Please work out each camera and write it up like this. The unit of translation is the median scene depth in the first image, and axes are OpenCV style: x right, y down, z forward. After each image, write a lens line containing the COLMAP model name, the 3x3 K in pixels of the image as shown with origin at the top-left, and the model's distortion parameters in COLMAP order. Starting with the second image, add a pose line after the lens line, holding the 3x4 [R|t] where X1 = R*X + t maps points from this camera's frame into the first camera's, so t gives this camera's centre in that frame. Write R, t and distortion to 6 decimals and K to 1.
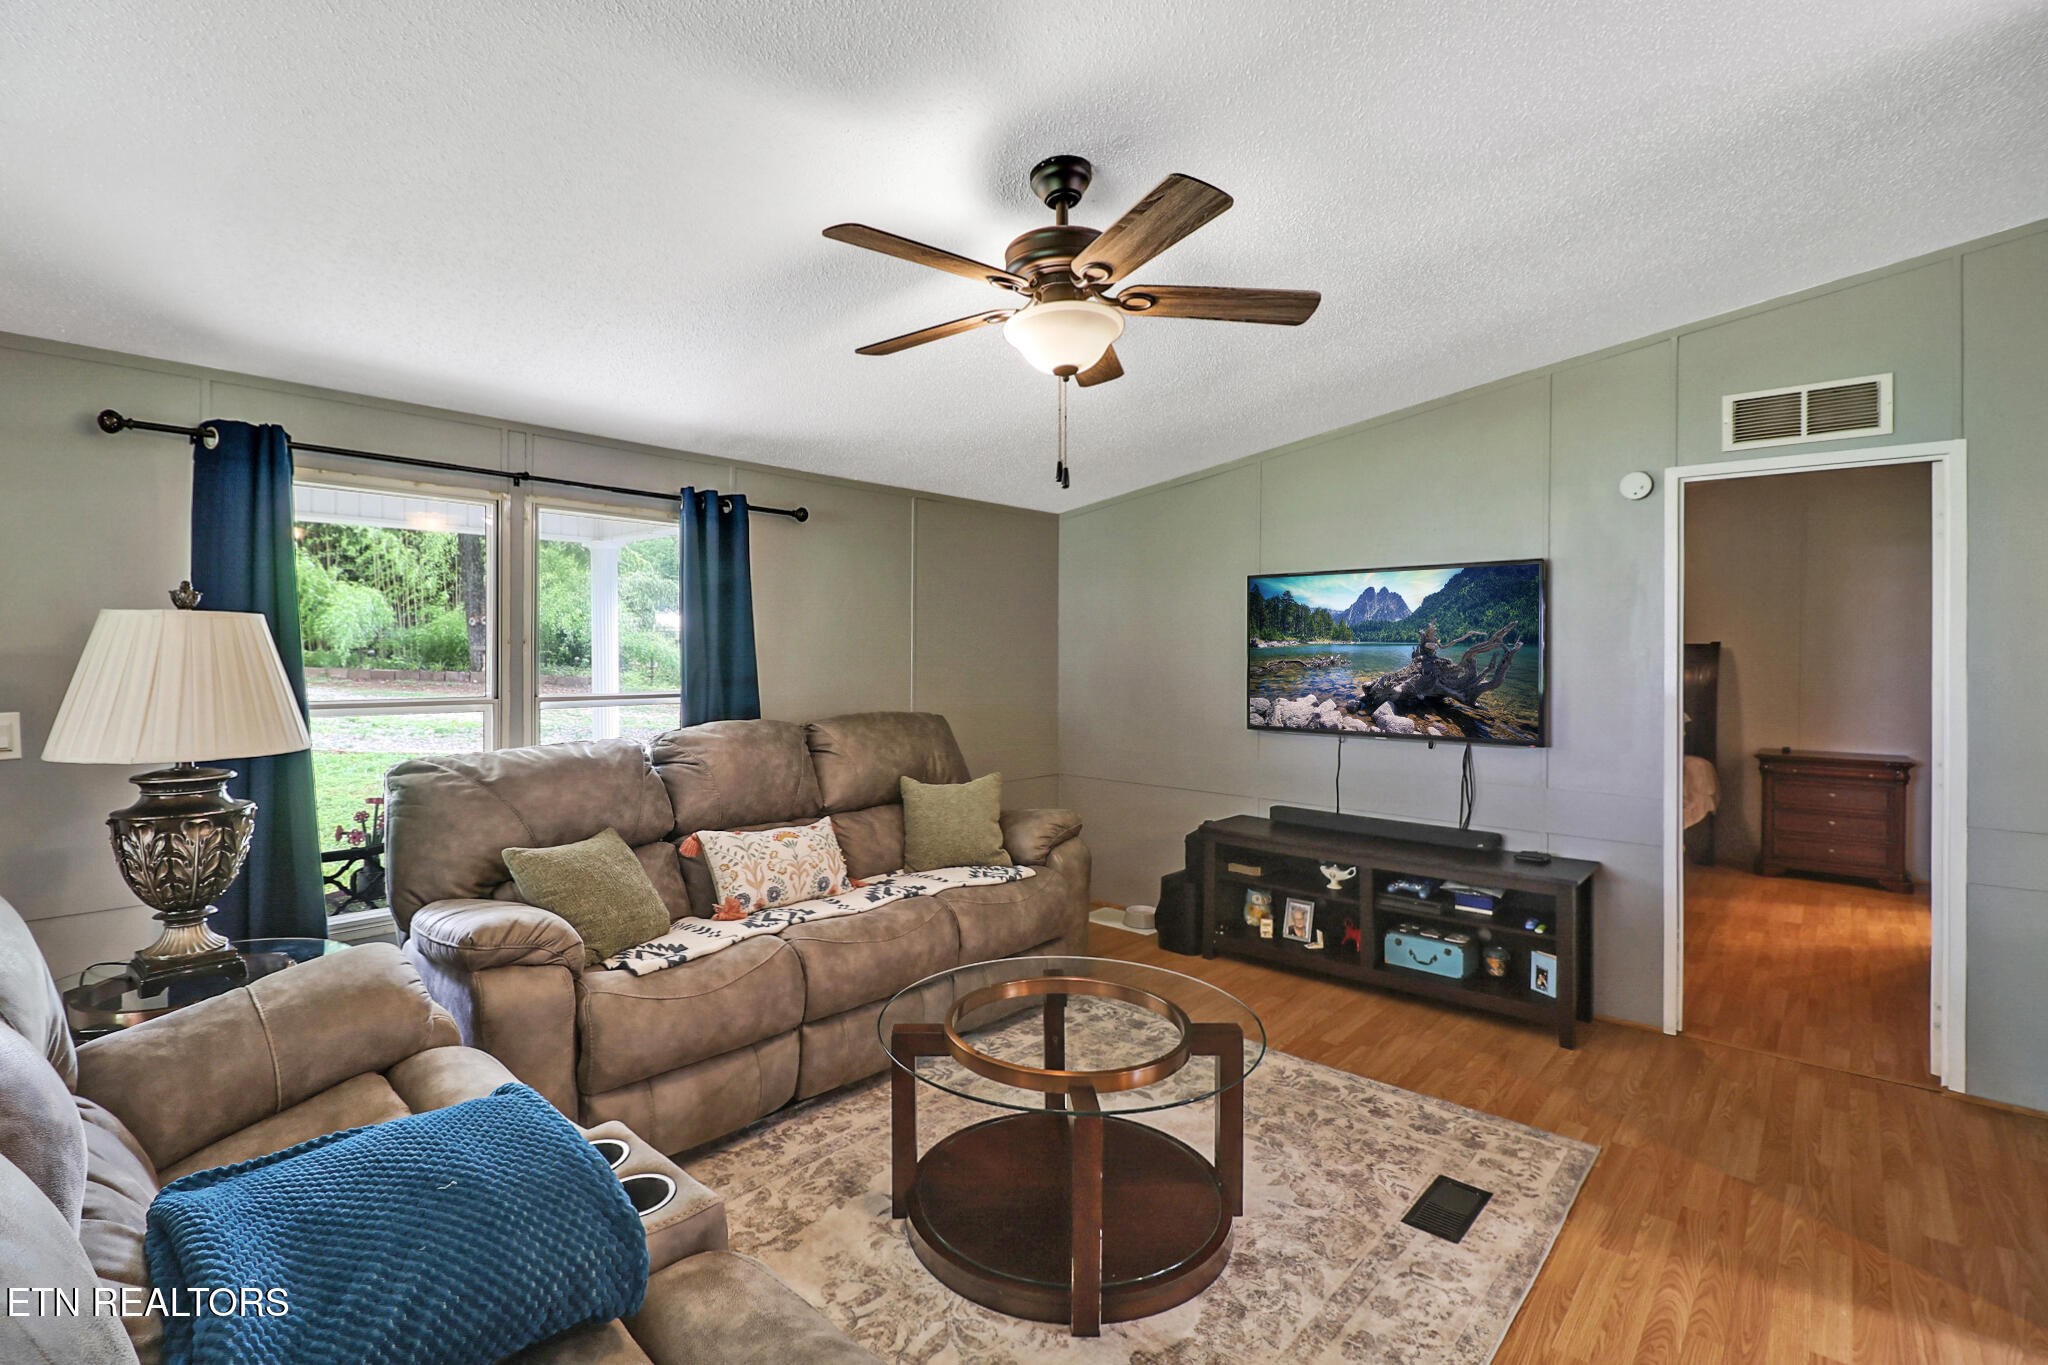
lens RADIAL K [[940.9, 0, 1007.5], [0, 940.9, 666.9], [0, 0, 1]] dist [-0.002175, -0.009546]
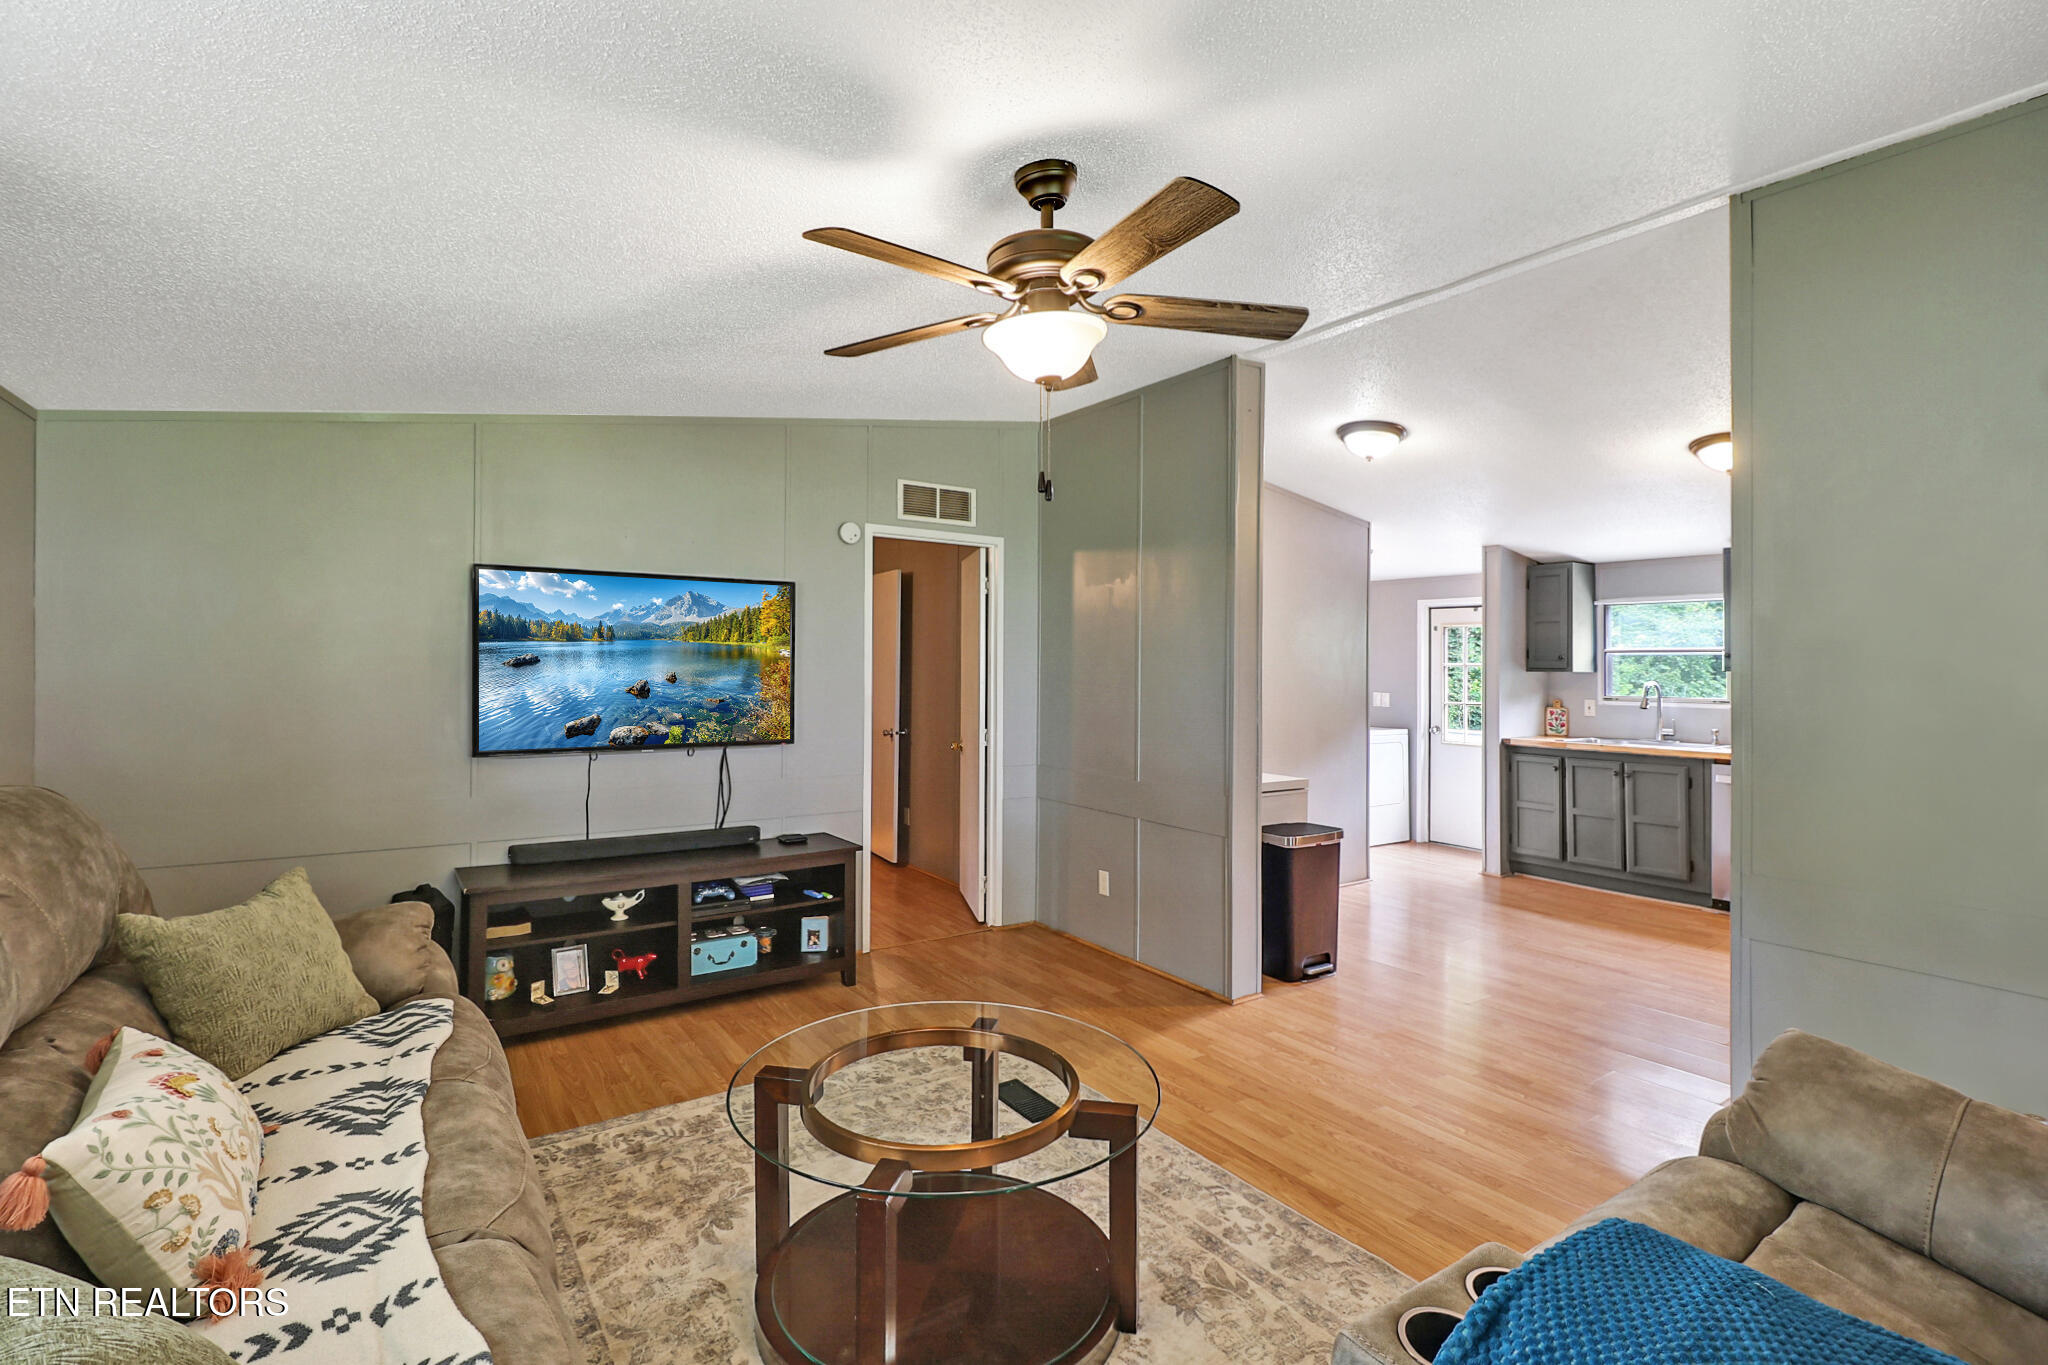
lens RADIAL K [[940.9, 0, 1004.0], [0, 940.9, 661.7], [0, 0, 1]] dist [-0.002175, -0.009546]
pose [[0.244235, -0.001311, 0.969715, -0.598259], [0.009119, 0.999958, -0.000945, -0.015758], [-0.969673, 0.009074, 0.244237, 0.544780]]
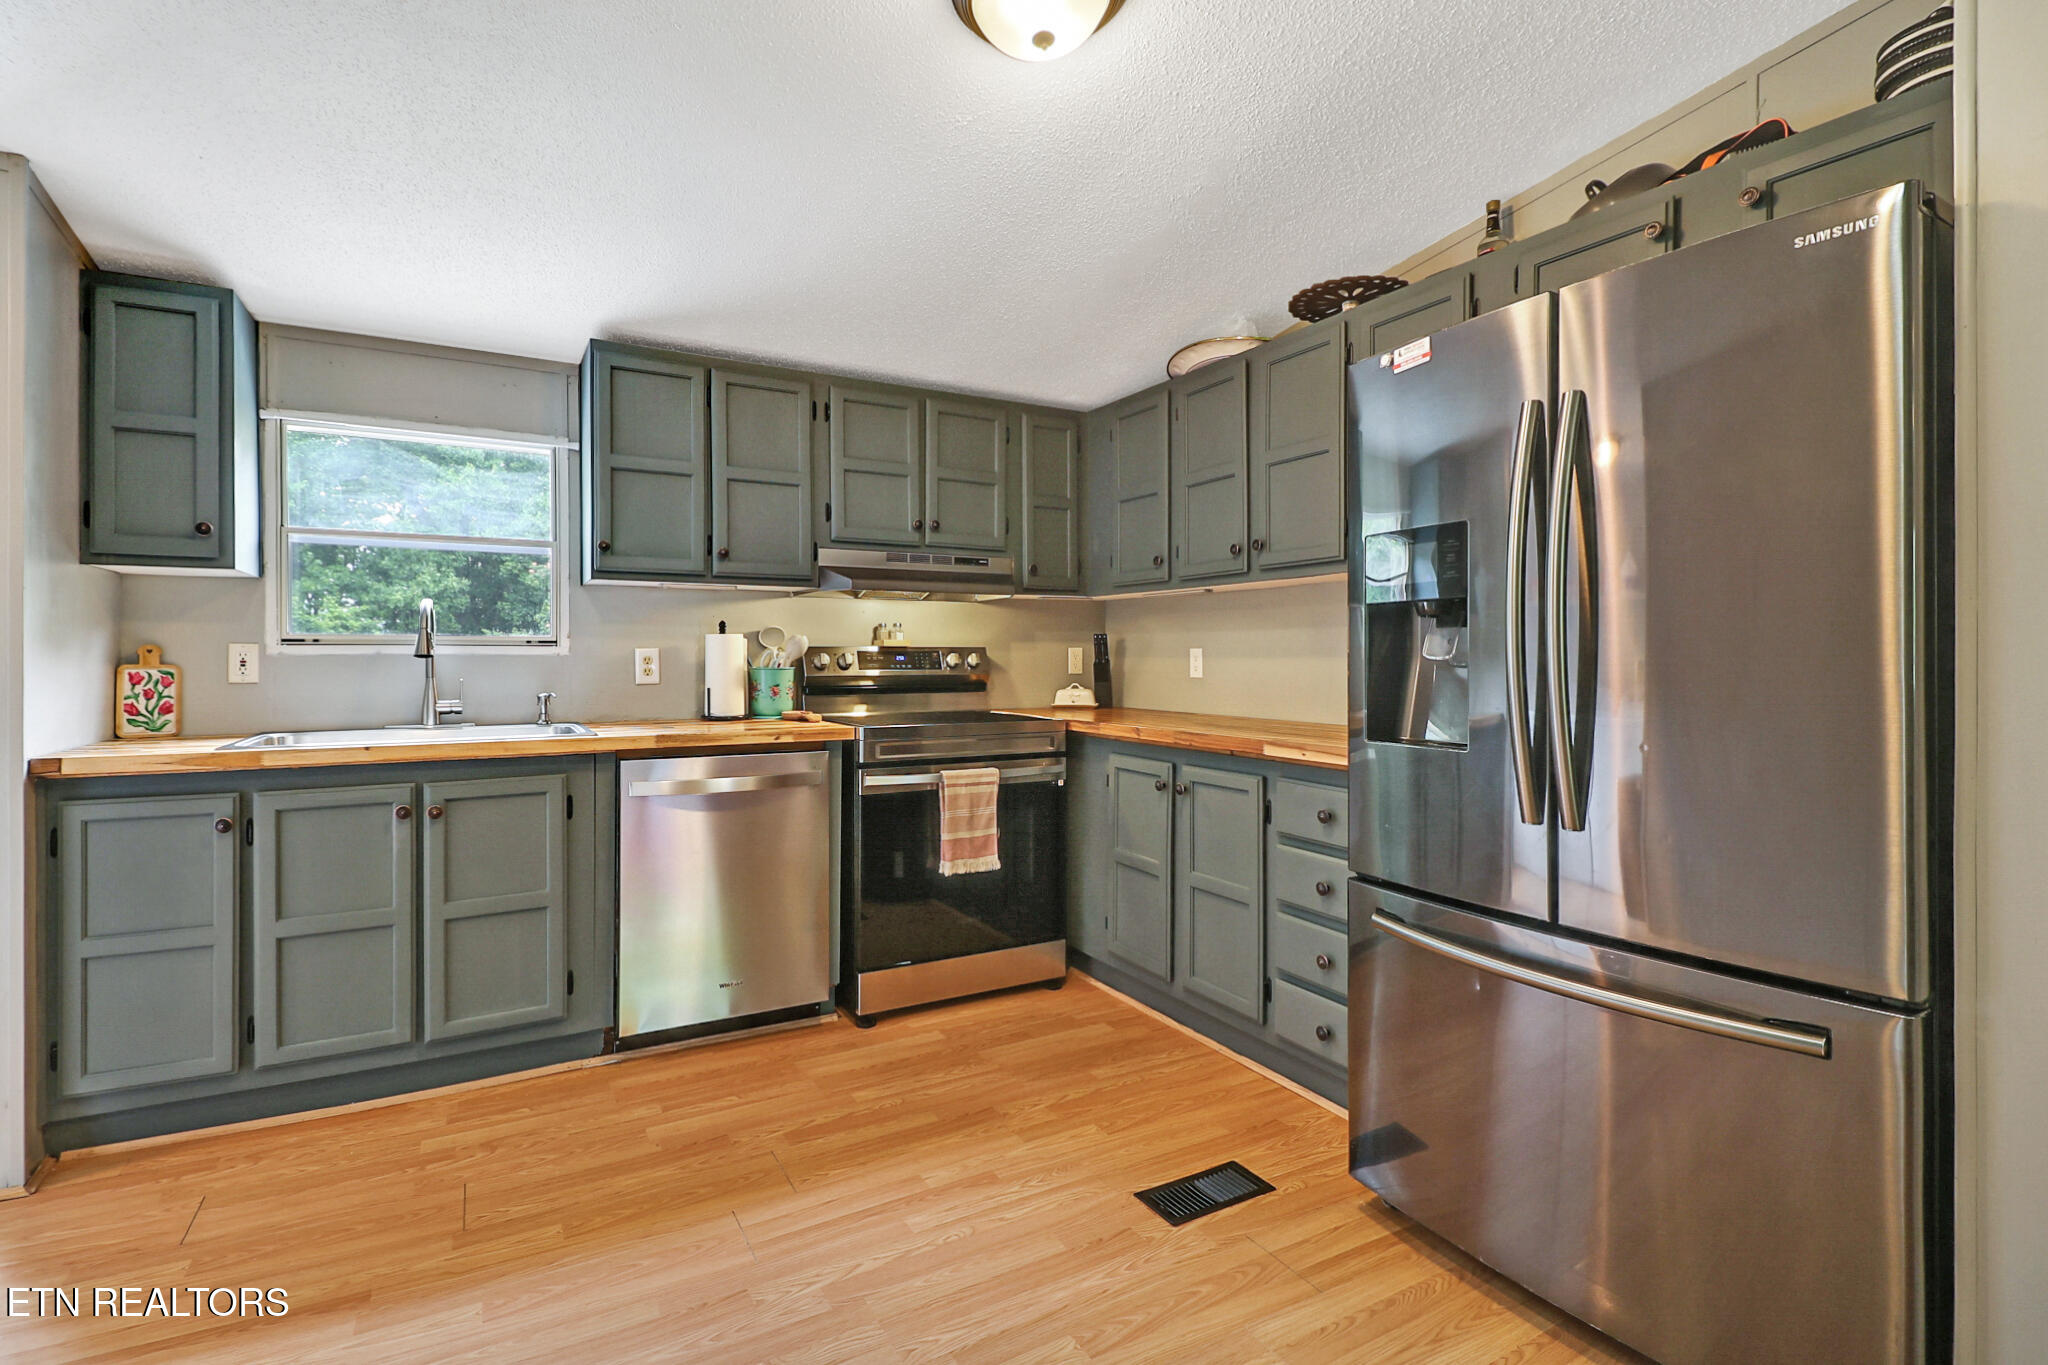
lens RADIAL K [[940.9, 0, 1015.2], [0, 940.9, 649.0], [0, 0, 1]] dist [-0.002175, -0.009546]
pose [[-0.949701, -0.005834, 0.313105, 0.836997], [-0.004402, 0.999976, 0.005278, 0.079188], [-0.313129, 0.003634, -0.949704, 0.385751]]
